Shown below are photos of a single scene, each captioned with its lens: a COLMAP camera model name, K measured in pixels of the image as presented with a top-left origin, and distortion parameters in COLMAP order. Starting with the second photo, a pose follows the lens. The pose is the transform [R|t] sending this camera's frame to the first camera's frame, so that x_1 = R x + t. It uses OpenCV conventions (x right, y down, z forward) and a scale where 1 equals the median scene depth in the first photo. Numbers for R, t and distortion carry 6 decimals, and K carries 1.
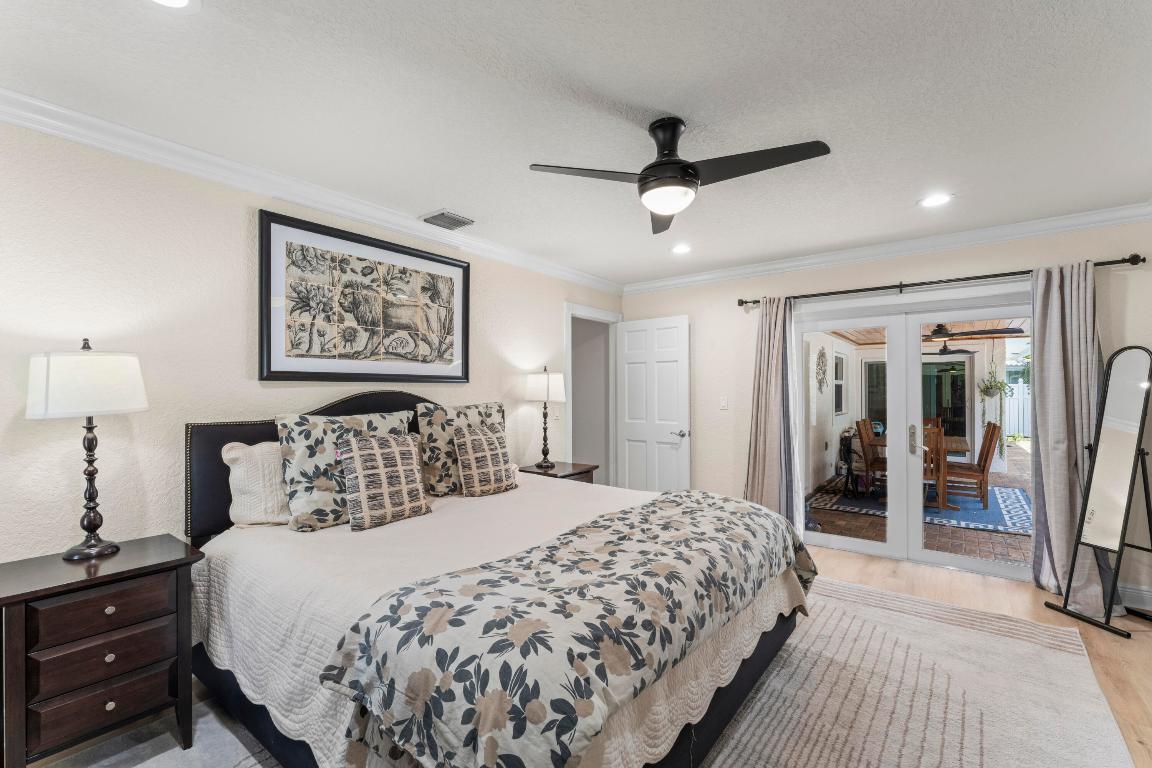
lens RADIAL K [[520.3, 0, 580.9], [0, 520.3, 376.2], [0, 0, 1]] dist [0.039121, 0.000466]
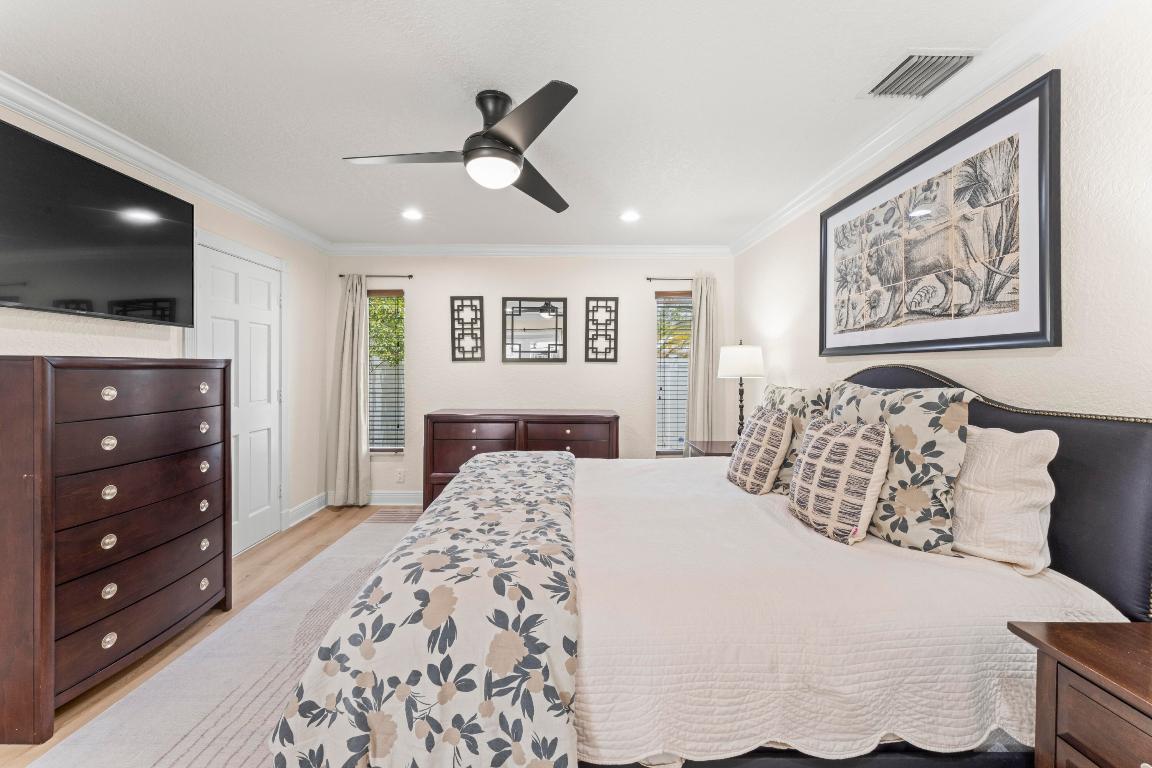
lens RADIAL K [[475.4, 0, 586.2], [0, 475.4, 375.2], [0, 0, 1]] dist [-0.002577, 0.000467]
pose [[-0.784387, 0.009888, -0.620193, 0.395936], [0.016424, 0.999853, -0.004831, 0.038452], [0.620055, -0.013976, -0.784434, 1.239760]]
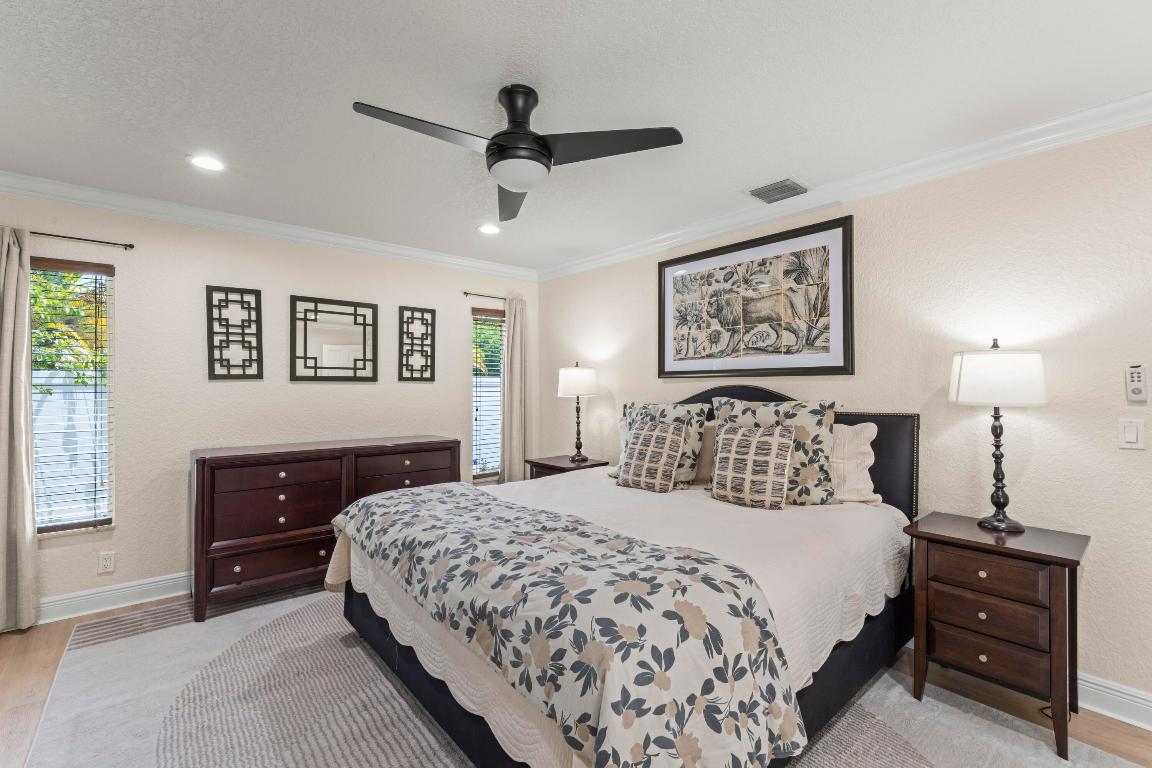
lens RADIAL K [[497.3, 0, 601.3], [0, 497.3, 392.7], [0, 0, 1]] dist [-0.000666, -0.000119]
pose [[-0.190541, 0.015258, -0.981561, 0.655363], [0.028831, 0.999535, 0.009941, 0.024931], [0.981256, -0.026405, -0.190892, 0.902472]]
